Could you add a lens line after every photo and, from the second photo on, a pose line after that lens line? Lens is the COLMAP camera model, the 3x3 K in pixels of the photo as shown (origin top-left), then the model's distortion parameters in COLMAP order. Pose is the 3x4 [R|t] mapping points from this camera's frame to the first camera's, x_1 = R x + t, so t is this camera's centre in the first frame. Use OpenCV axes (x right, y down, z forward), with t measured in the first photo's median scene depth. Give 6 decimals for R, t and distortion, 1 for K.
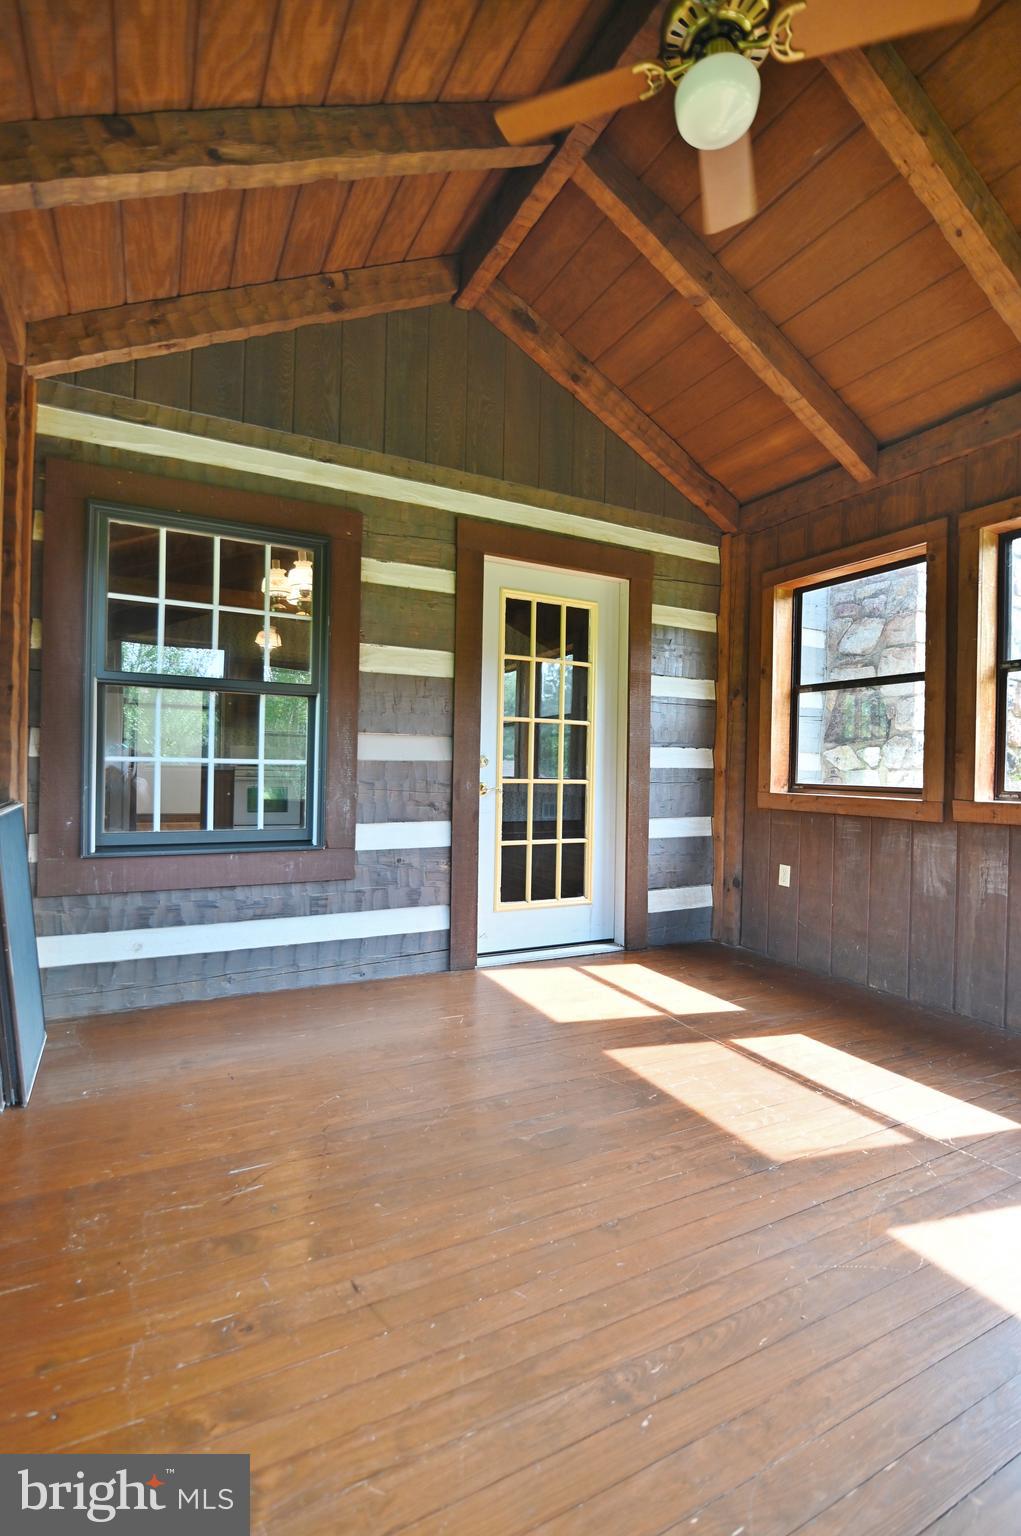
lens RADIAL K [[697.4, 0, 511.3], [0, 697.4, 773.7], [0, 0, 1]] dist [-0.022109, 0.000916]
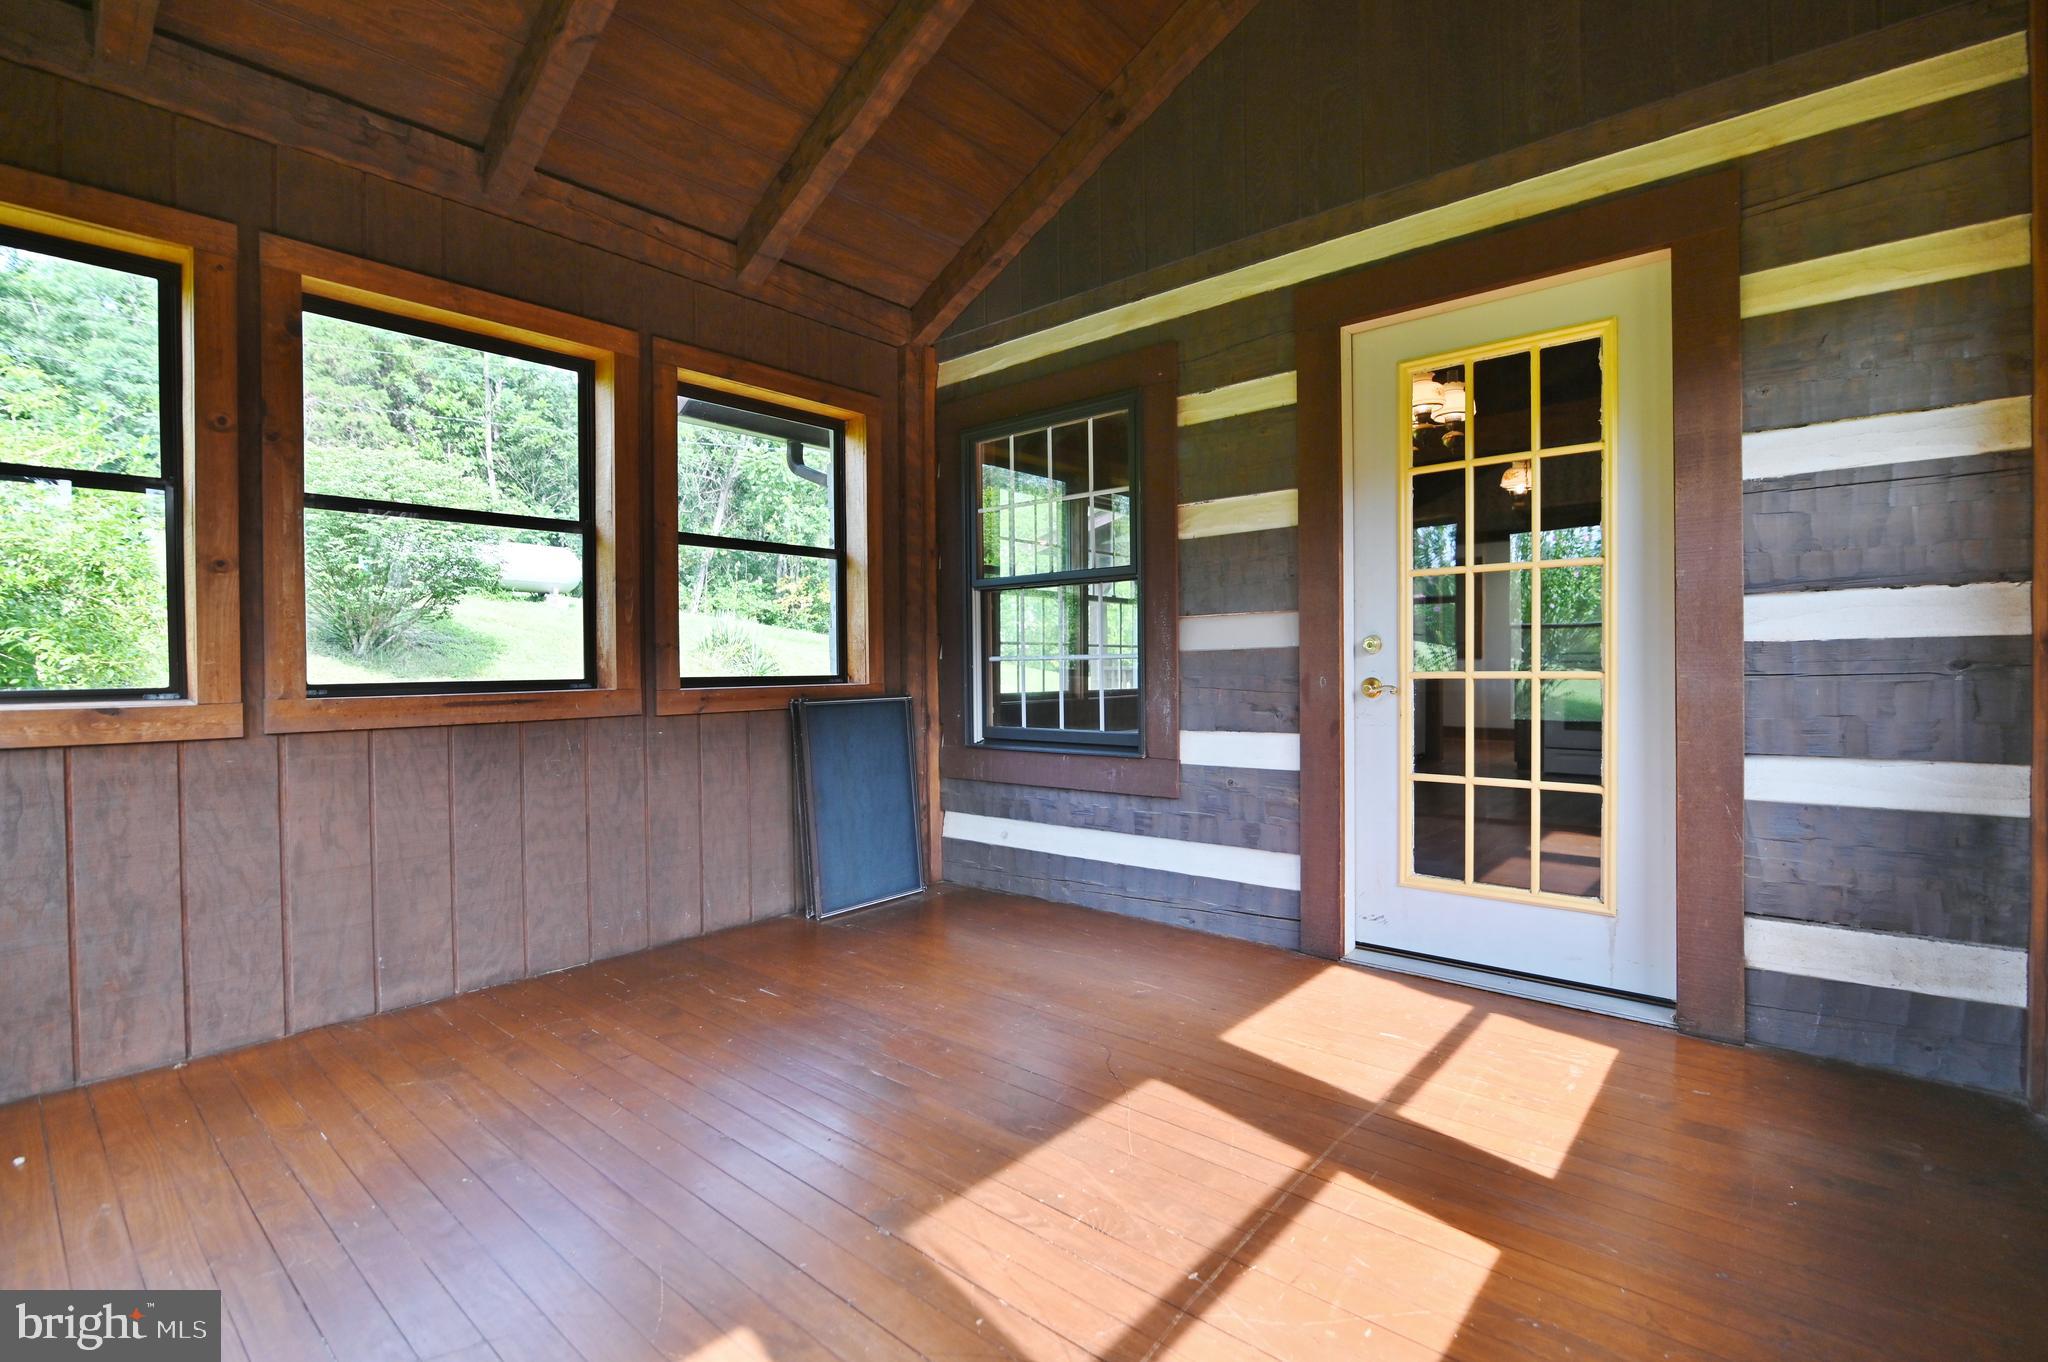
lens RADIAL K [[929.8, 0, 1026.5], [0, 929.8, 683.3], [0, 0, 1]] dist [-0.022109, 0.000916]
pose [[0.379645, -0.005350, -0.925117, 0.688448], [0.009888, 0.999950, -0.001725, 0.017417], [0.925079, -0.008492, 0.379679, 0.424095]]
